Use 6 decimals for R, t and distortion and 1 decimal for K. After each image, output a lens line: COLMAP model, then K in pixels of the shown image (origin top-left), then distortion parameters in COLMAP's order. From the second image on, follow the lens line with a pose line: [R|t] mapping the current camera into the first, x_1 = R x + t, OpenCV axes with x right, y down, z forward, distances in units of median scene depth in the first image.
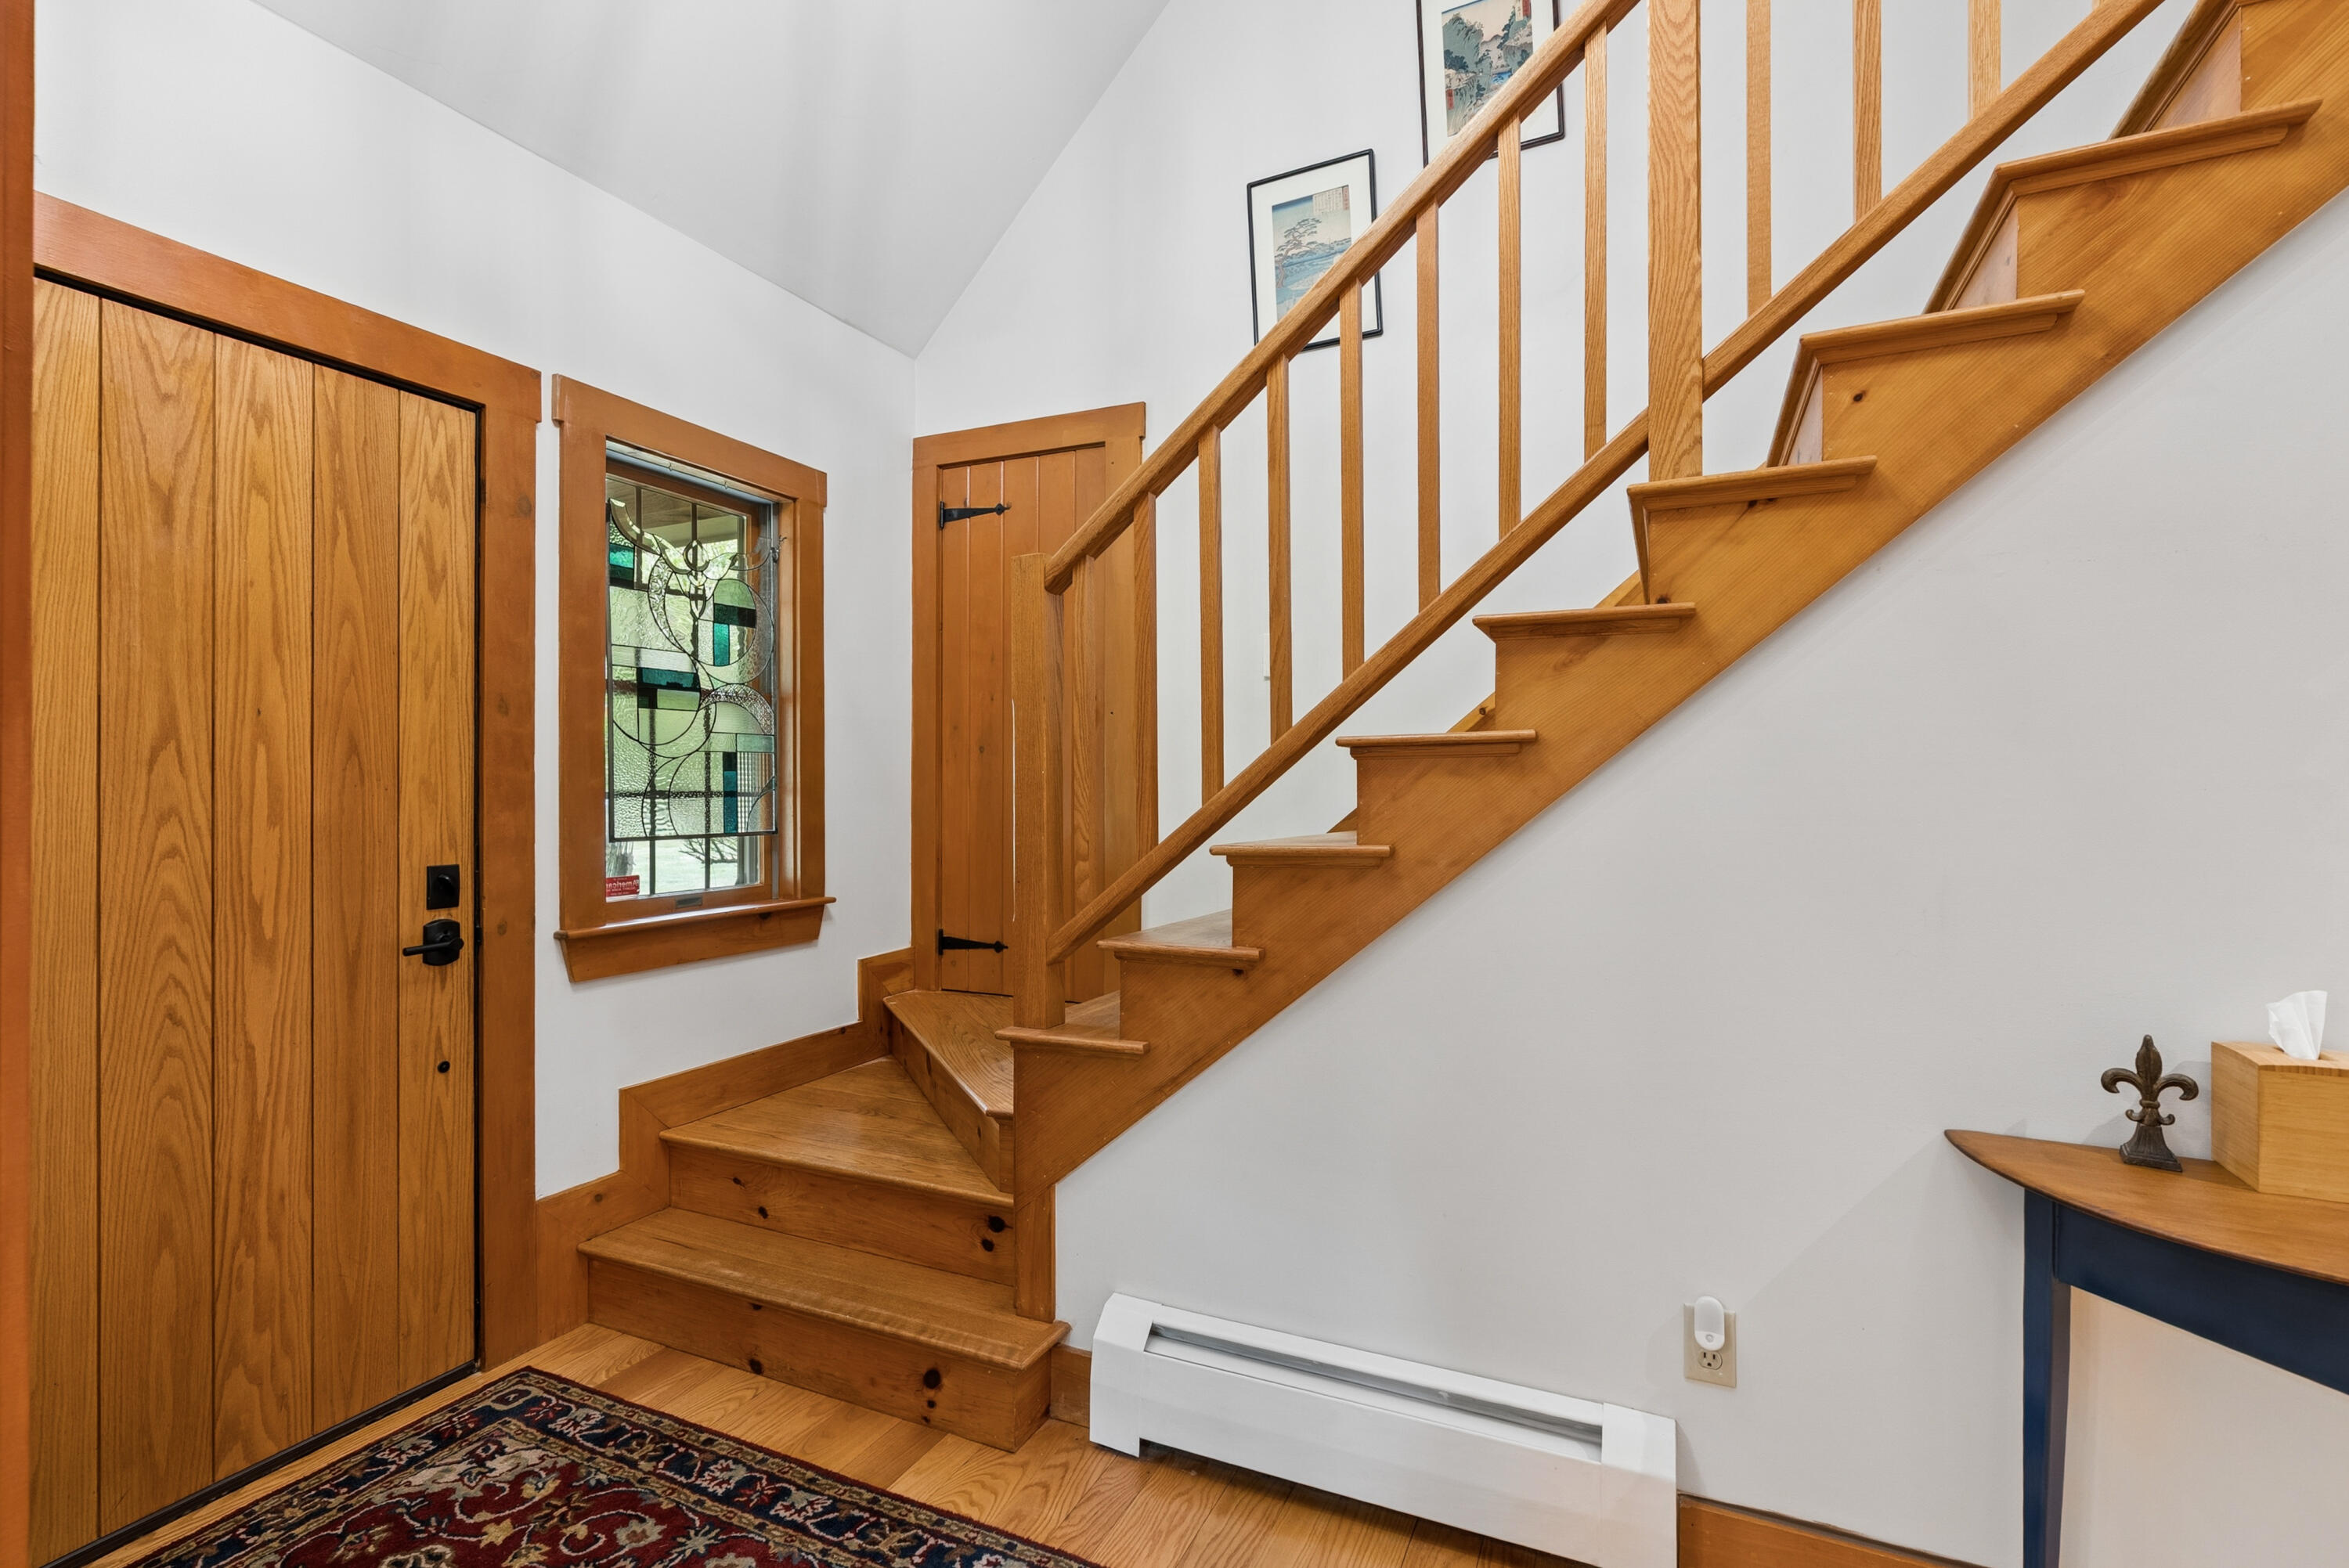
lens RADIAL K [[1096.4, 0, 1166.6], [0, 1096.4, 778.1], [0, 0, 1]] dist [-0.002902, 0.000809]
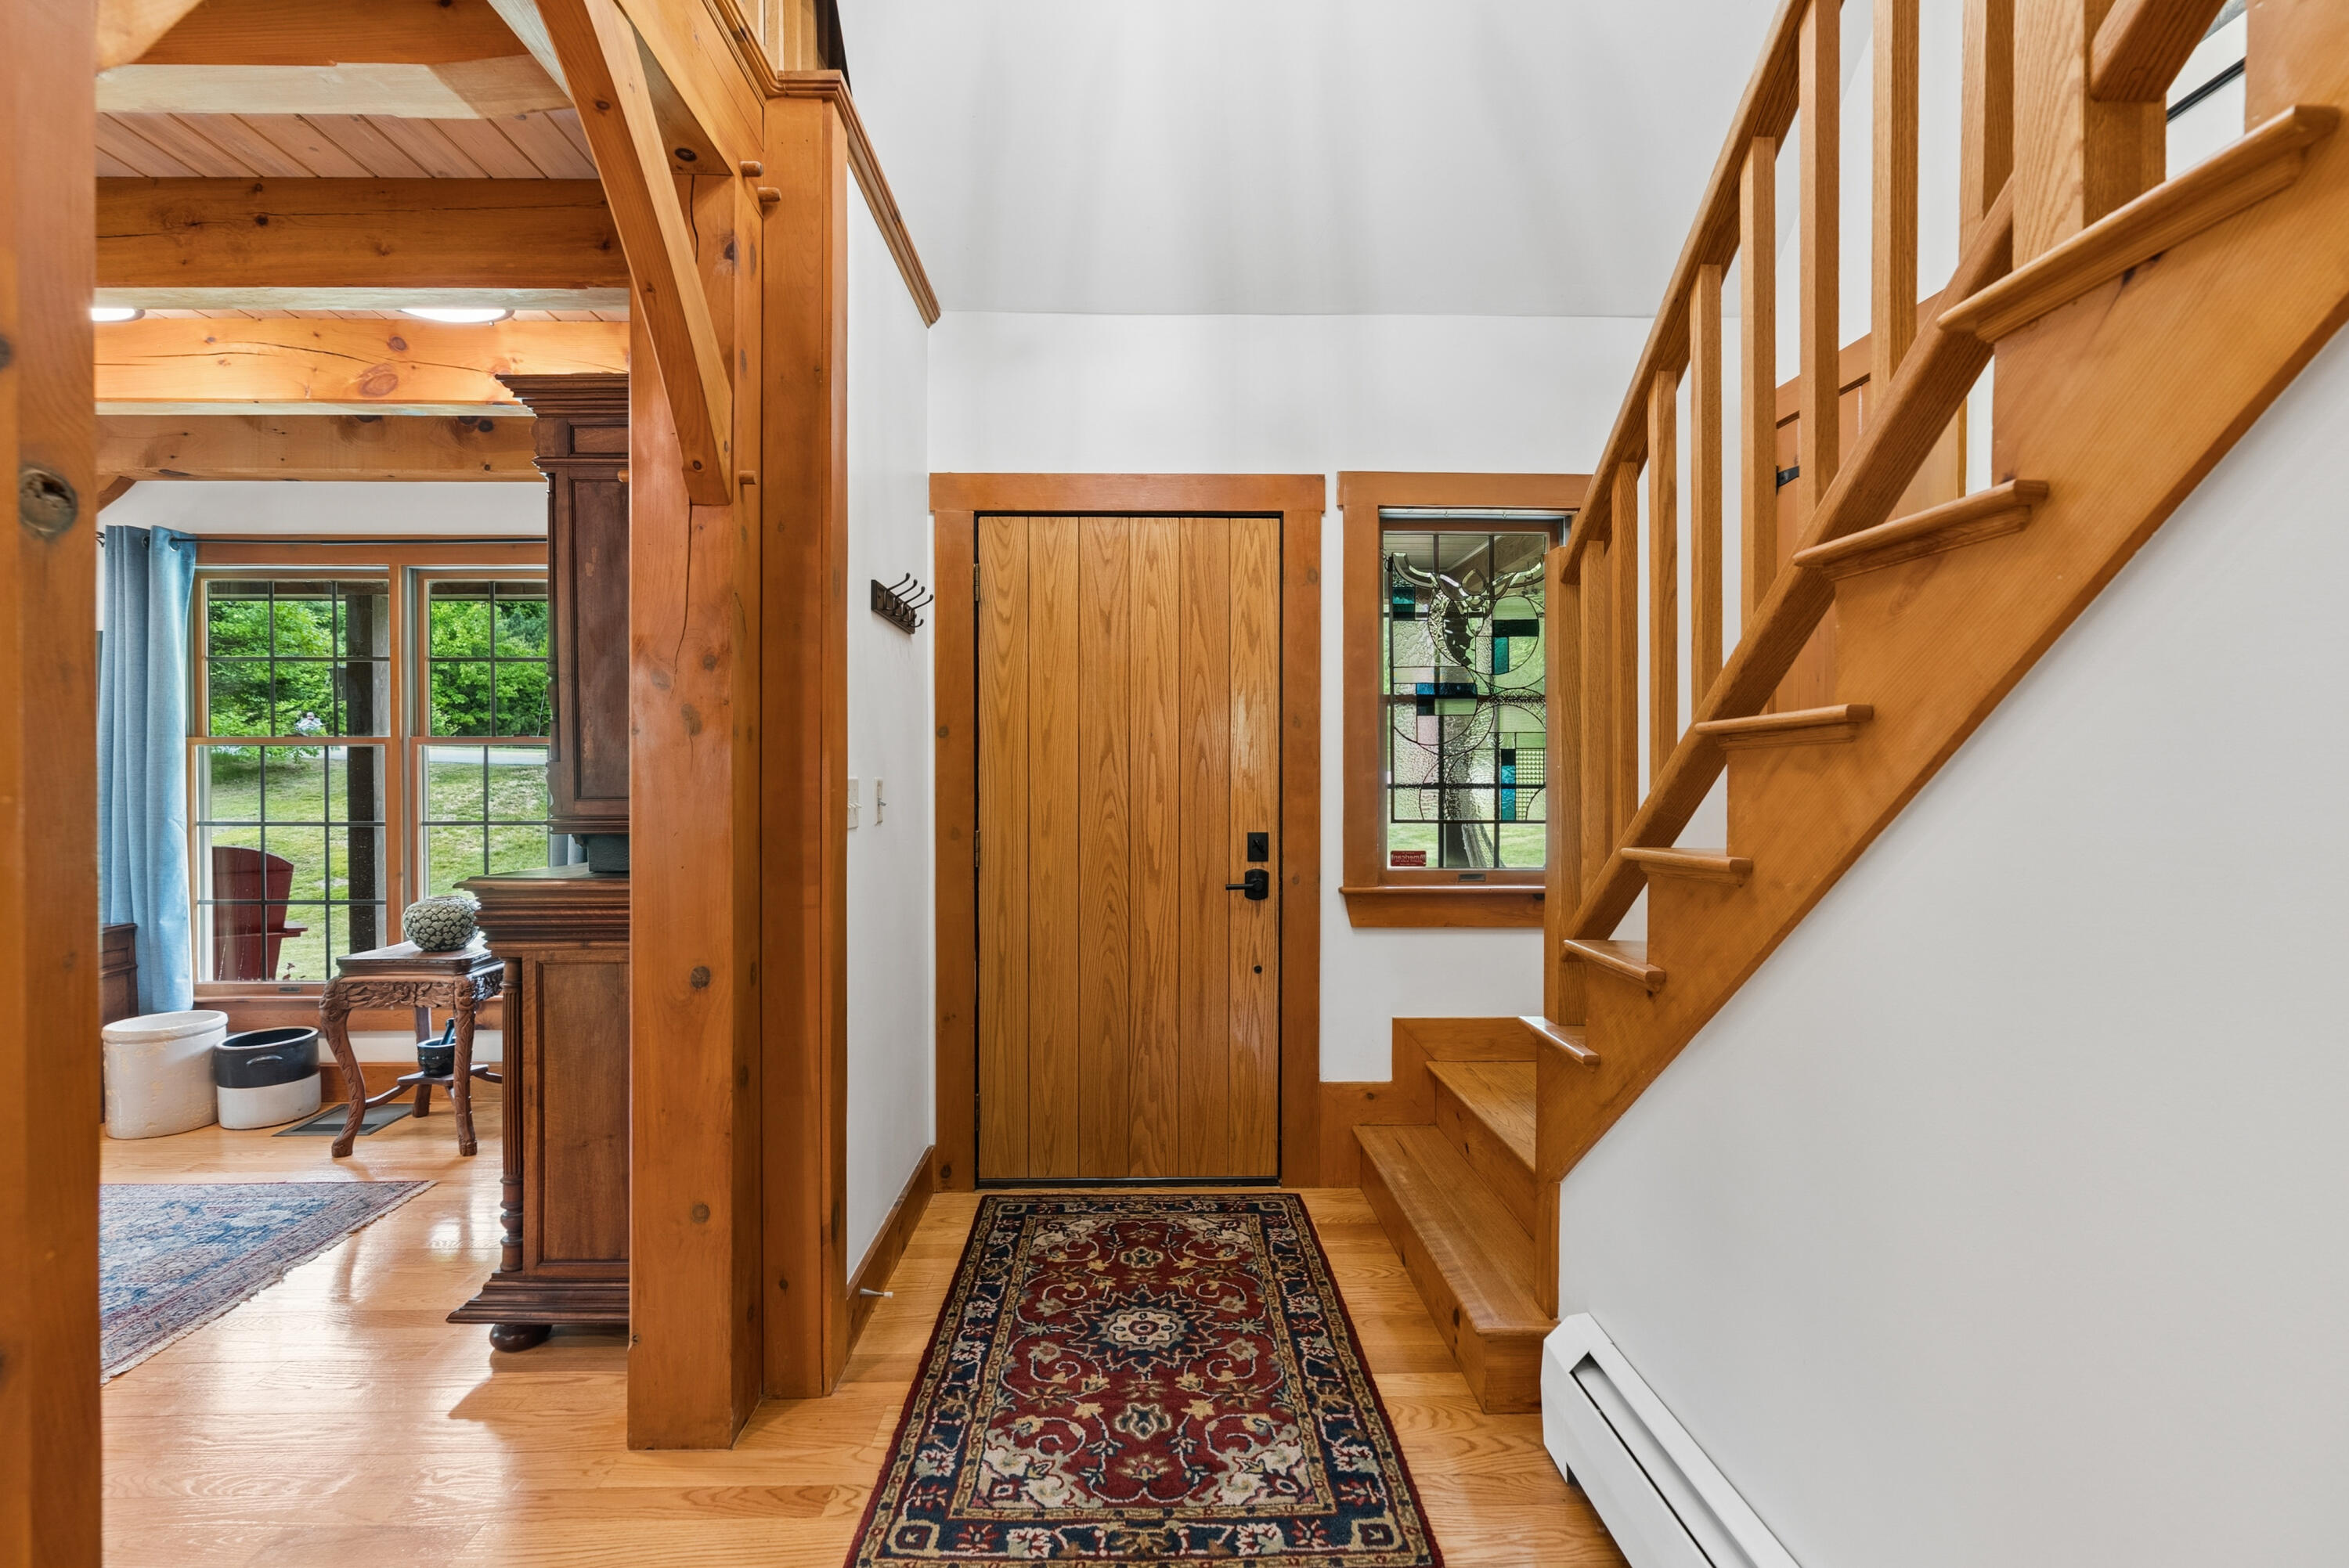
lens RADIAL K [[1087.1, 0, 1153.1], [0, 1087.1, 780.1], [0, 0, 1]] dist [0.001411, 0.000123]
pose [[0.439453, 0.005019, -0.898251, 0.633441], [0.003793, 0.999965, 0.007443, -0.002588], [0.898257, -0.006678, 0.439419, 0.247673]]
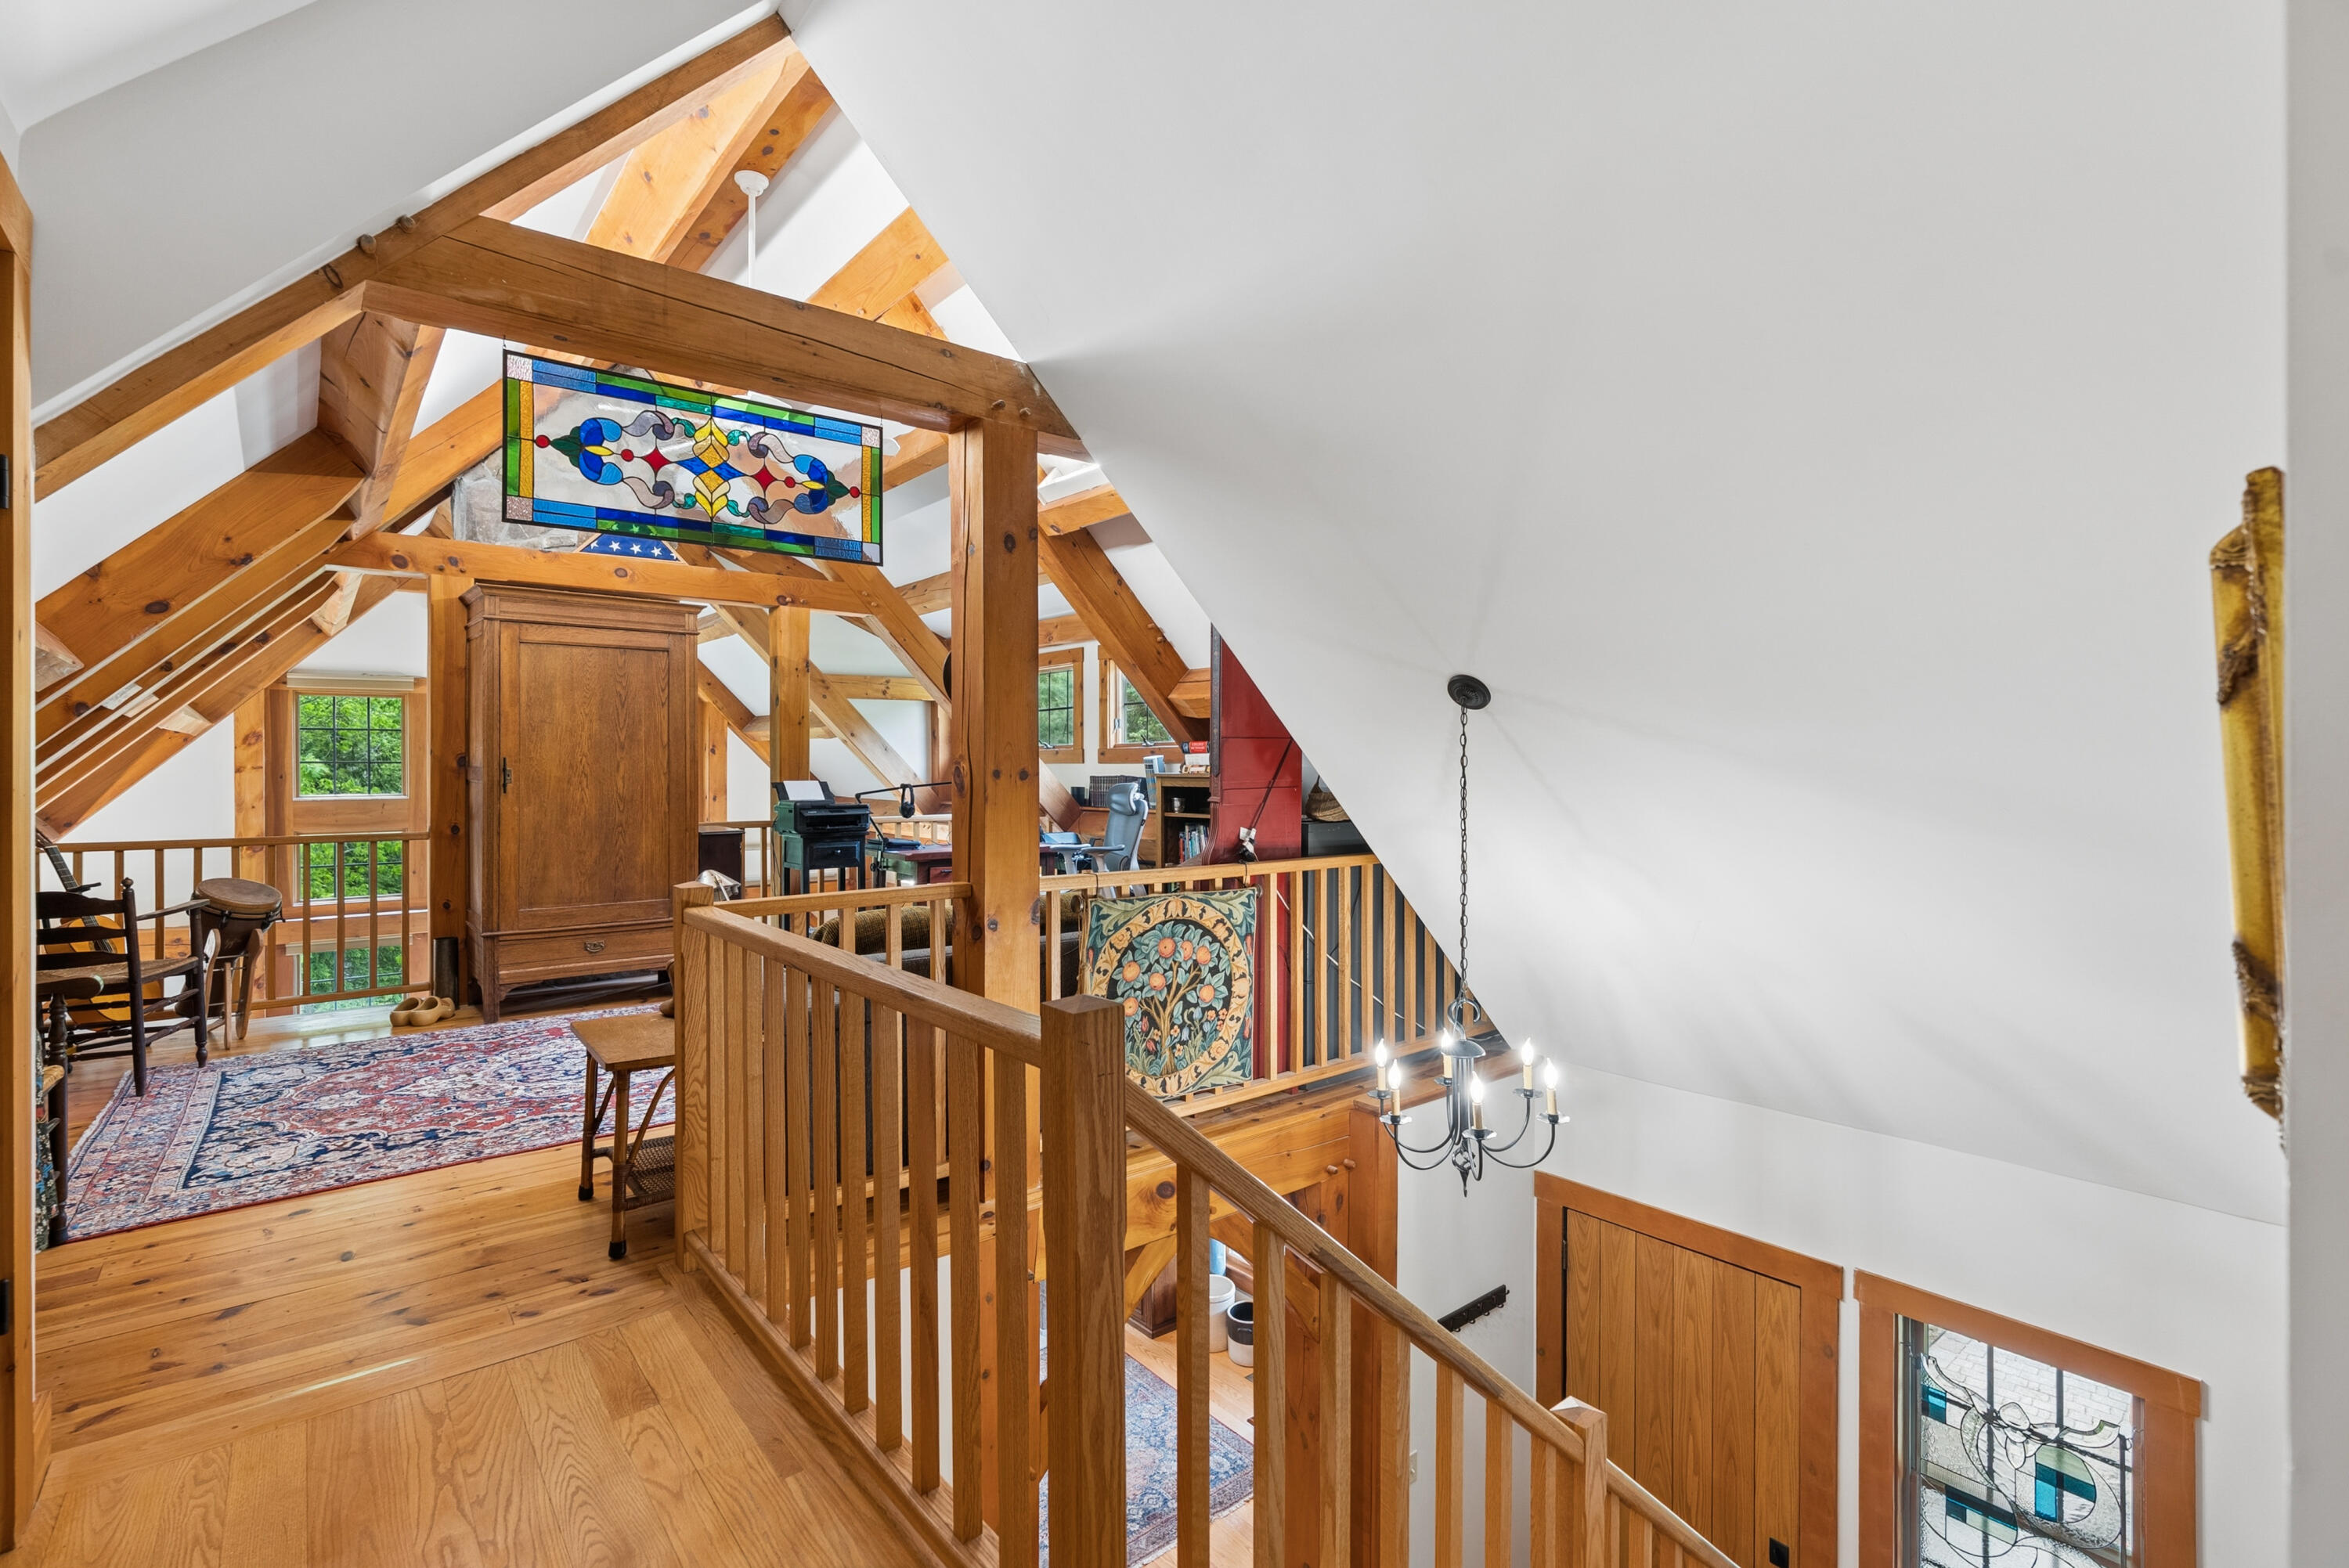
lens RADIAL K [[1063.0, 0, 1153.4], [0, 1063.0, 772.8], [0, 0, 1]] dist [-0.009371, 0.001018]
pose [[-0.441886, 0.003437, -0.897064, 1.411804], [0.005909, 0.999982, 0.000920, -1.258211], [0.897052, -0.004894, -0.441899, 0.913759]]
